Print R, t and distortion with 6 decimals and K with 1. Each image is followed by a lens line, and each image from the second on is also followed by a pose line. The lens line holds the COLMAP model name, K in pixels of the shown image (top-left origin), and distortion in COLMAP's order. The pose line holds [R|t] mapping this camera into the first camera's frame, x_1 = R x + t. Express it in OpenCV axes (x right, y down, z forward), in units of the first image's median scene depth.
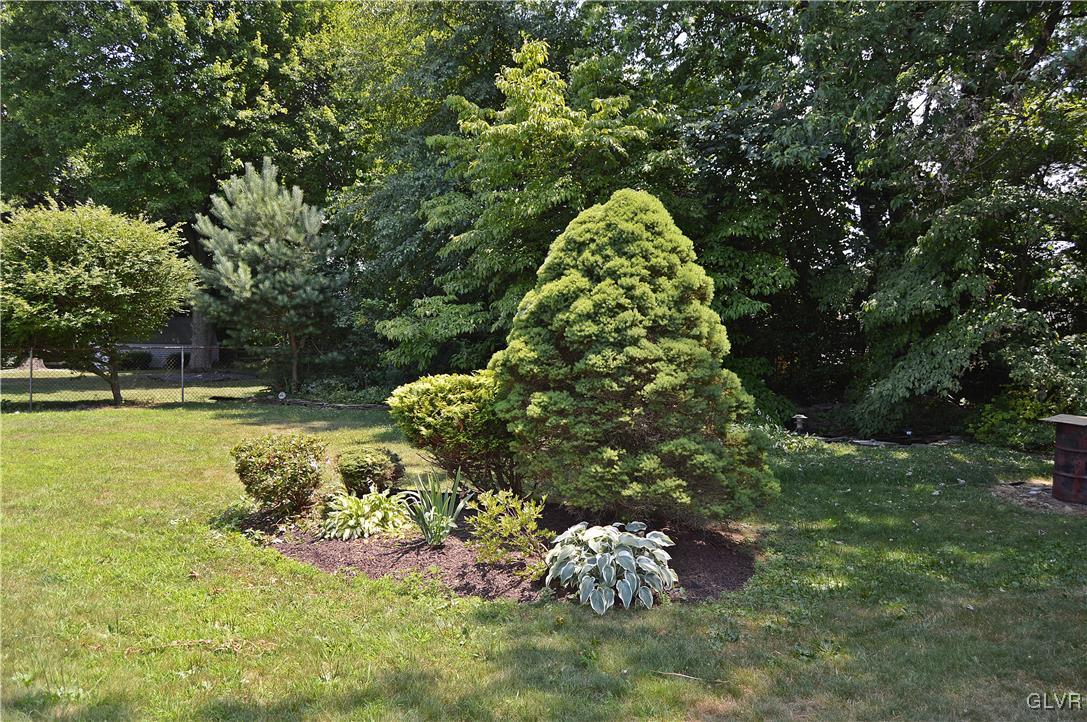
lens RADIAL K [[872.4, 0, 545.3], [0, 872.4, 365.4], [0, 0, 1]] dist [-0.079052, 0.005163]
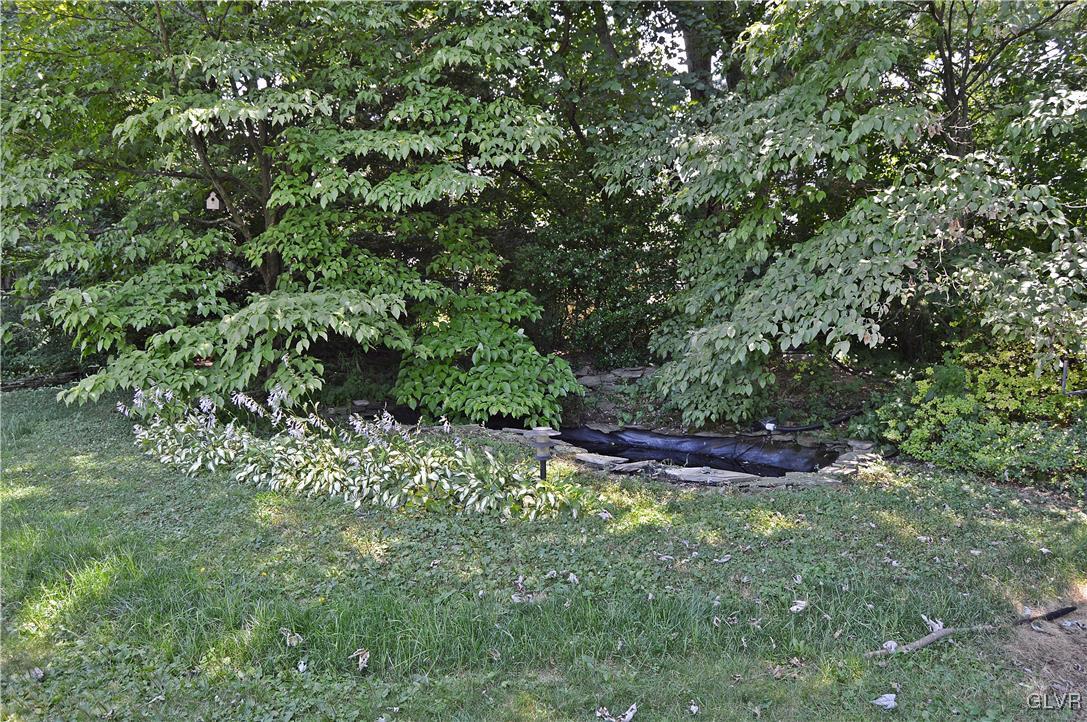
lens RADIAL K [[872.4, 0, 545.3], [0, 872.4, 365.4], [0, 0, 1]] dist [-0.079052, 0.005163]
pose [[0.990913, 0.014068, 0.133767, 0.244657], [-0.019227, 0.999117, 0.037355, 0.023420], [-0.133123, -0.039587, 0.990309, 0.558486]]
